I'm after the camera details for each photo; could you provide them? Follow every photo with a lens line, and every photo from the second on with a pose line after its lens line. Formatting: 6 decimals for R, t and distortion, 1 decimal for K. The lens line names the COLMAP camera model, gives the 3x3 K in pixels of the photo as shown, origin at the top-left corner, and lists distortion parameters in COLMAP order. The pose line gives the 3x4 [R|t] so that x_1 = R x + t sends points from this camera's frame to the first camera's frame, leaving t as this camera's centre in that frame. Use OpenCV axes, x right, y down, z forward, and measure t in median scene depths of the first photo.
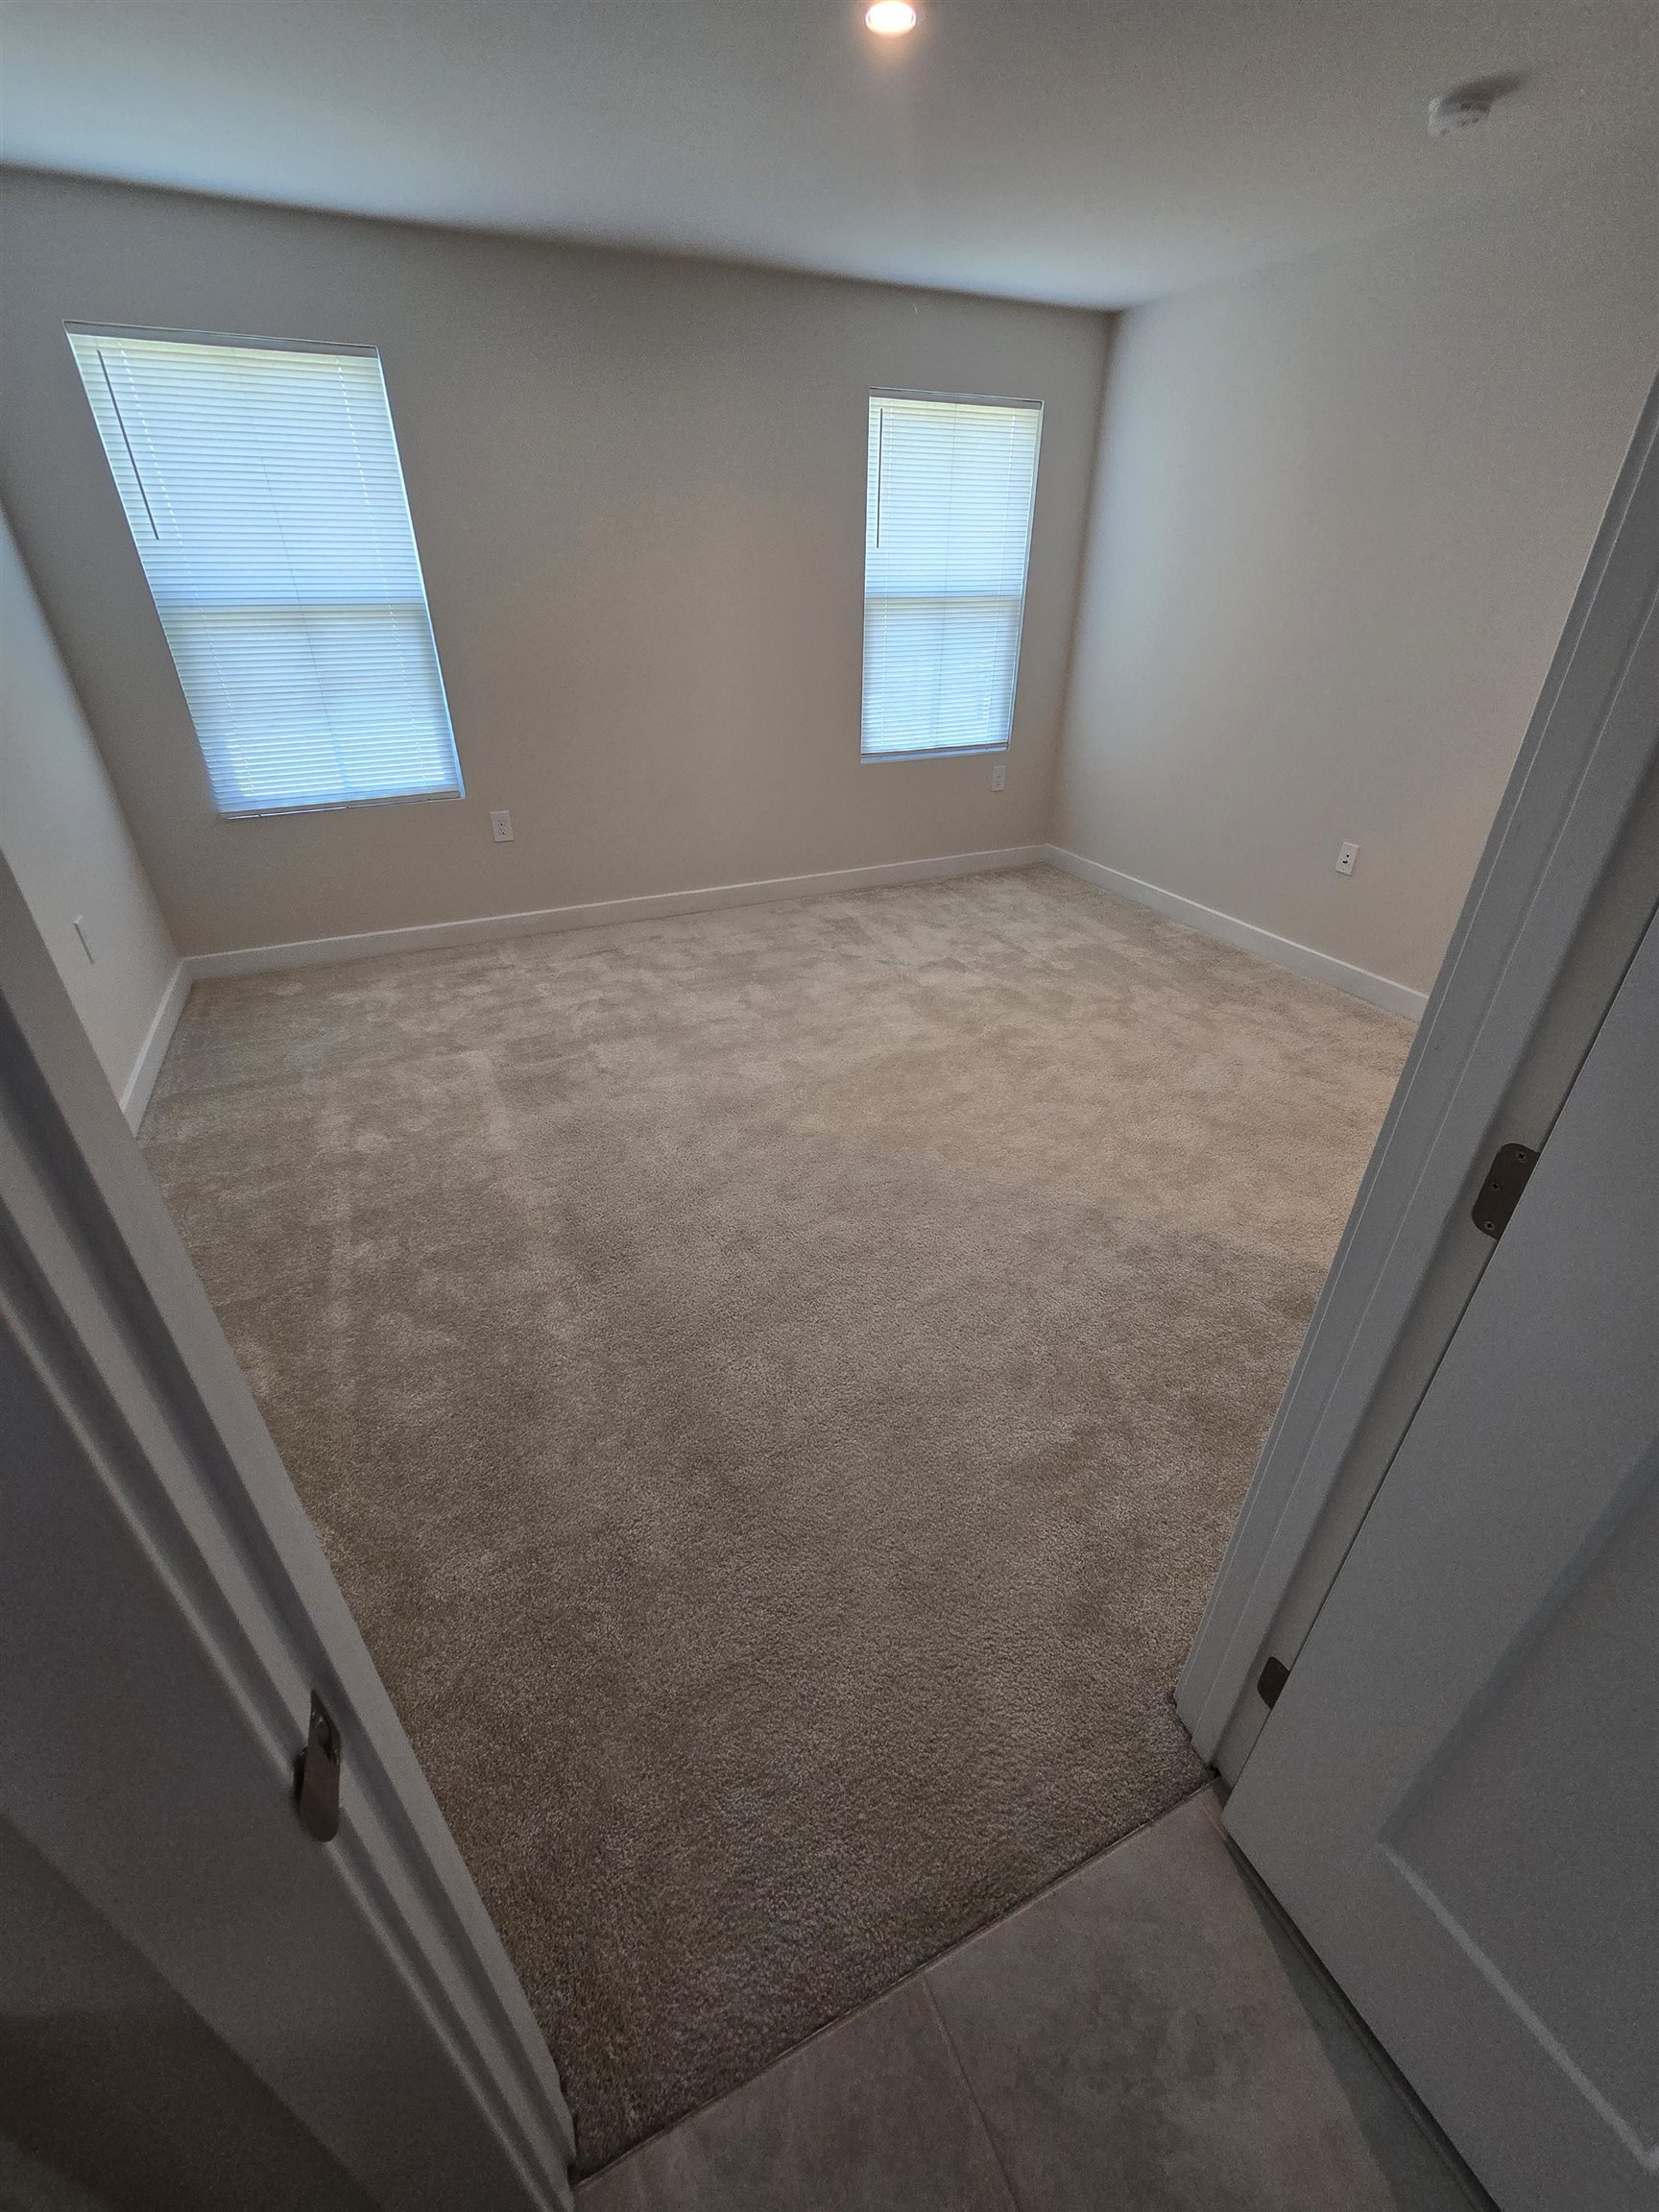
lens RADIAL K [[904.2, 0, 822.2], [0, 904.2, 1109.2], [0, 0, 1]] dist [-0.004789, 0.000683]
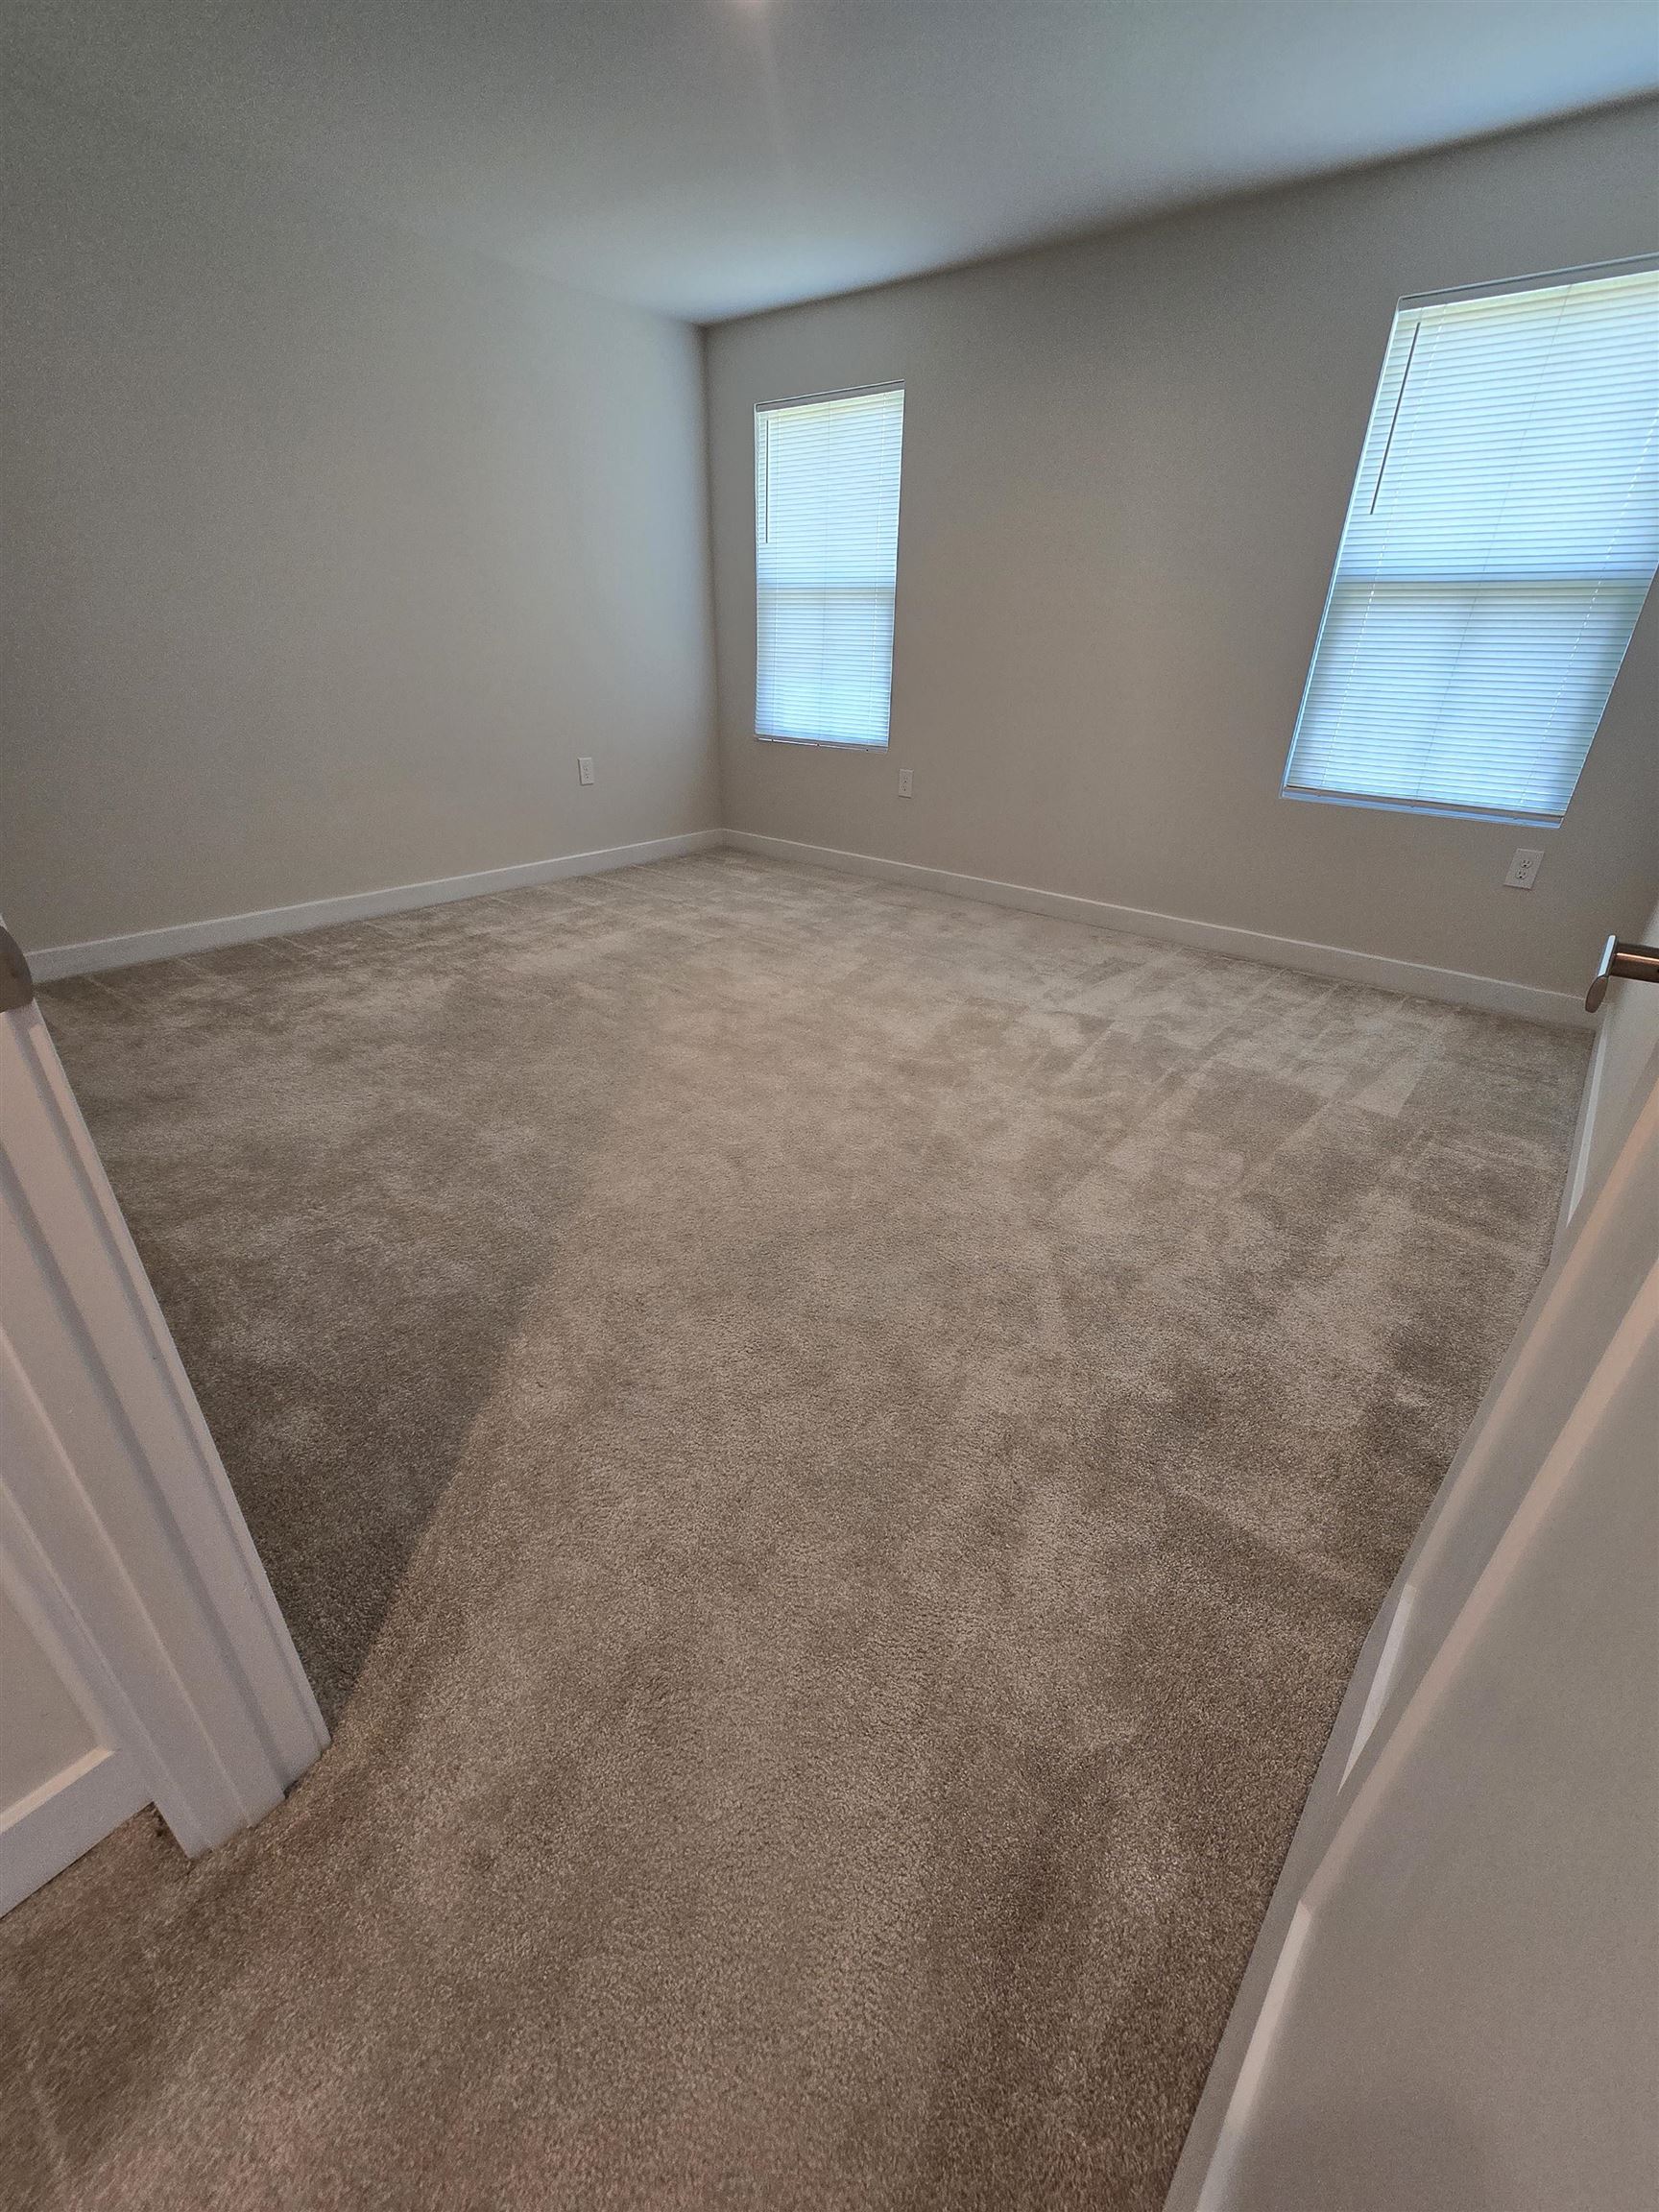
lens RADIAL K [[904.2, 0, 831.9], [0, 904.2, 1101.2], [0, 0, 1]] dist [-0.004789, 0.000683]
pose [[0.437482, 0.417767, -0.796291, 0.645983], [-0.483291, 0.855998, 0.183571, -0.127912], [0.758314, 0.304531, 0.576387, 0.375361]]
